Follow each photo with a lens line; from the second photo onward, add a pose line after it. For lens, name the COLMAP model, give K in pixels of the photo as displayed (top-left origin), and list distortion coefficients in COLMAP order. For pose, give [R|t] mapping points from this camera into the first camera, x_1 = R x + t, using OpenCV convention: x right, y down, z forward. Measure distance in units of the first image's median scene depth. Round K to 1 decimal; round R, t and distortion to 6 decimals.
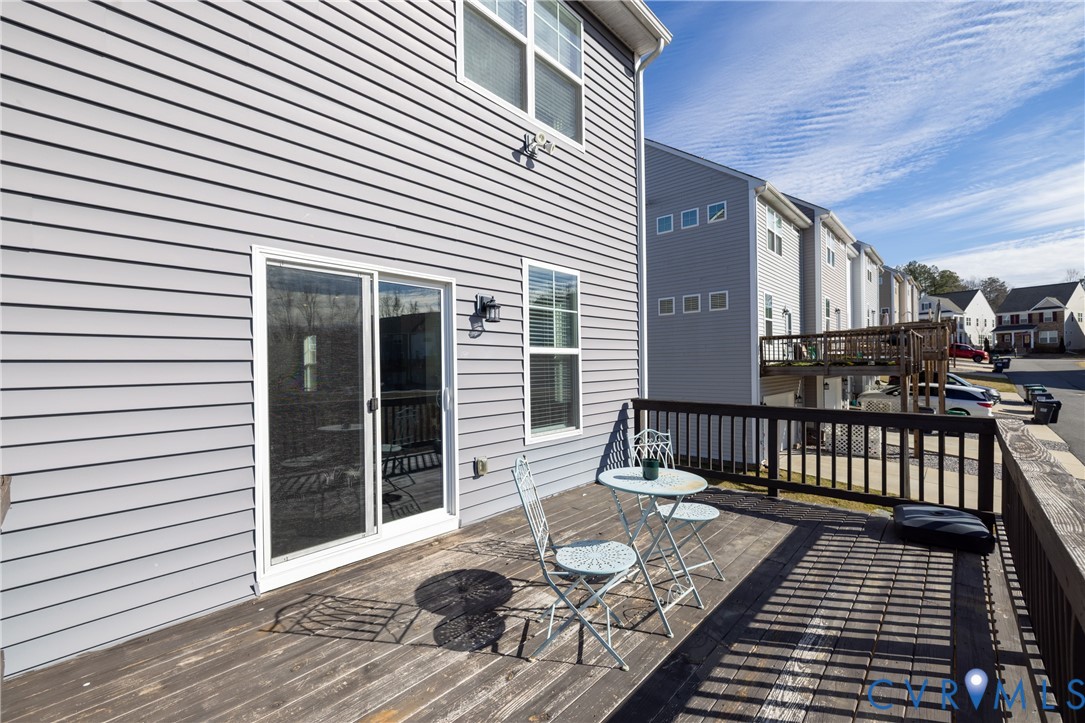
lens RADIAL K [[473.6, 0, 542.5], [0, 473.6, 361.5], [0, 0, 1]] dist [0.001216, -0.000240]
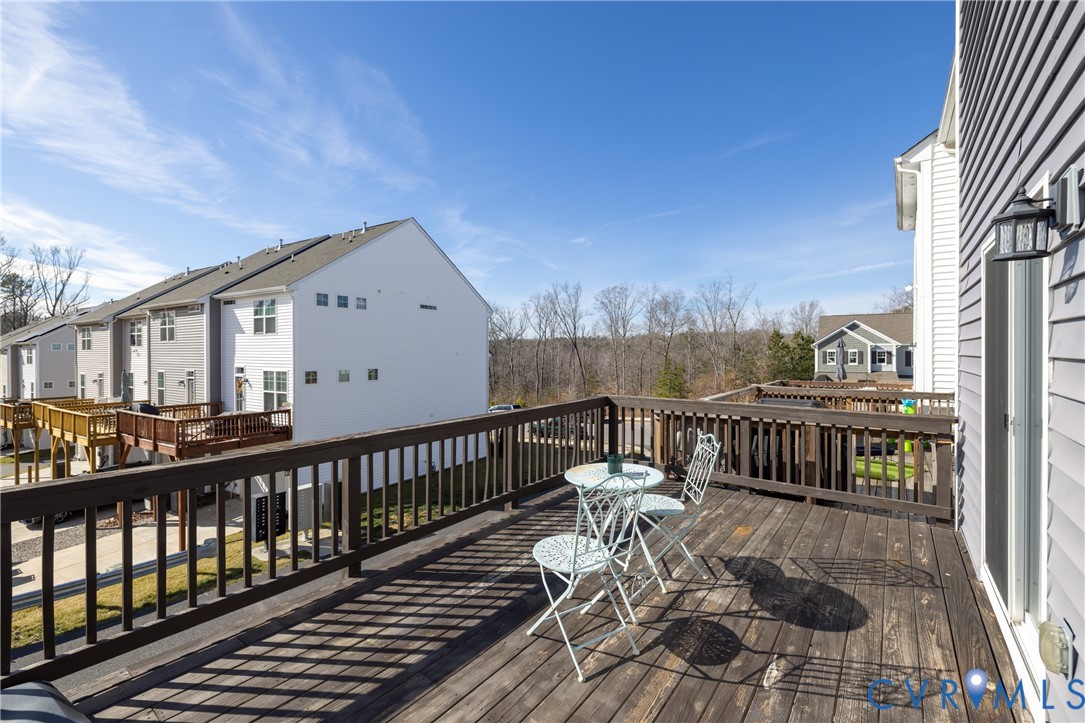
lens RADIAL K [[473.6, 0, 542.5], [0, 473.6, 361.5], [0, 0, 1]] dist [0.001216, -0.000240]
pose [[-0.997484, 0.015214, -0.069244, 0.429041], [0.014524, 0.999840, 0.010452, -0.021510], [0.069392, 0.009420, -0.997545, 1.904011]]
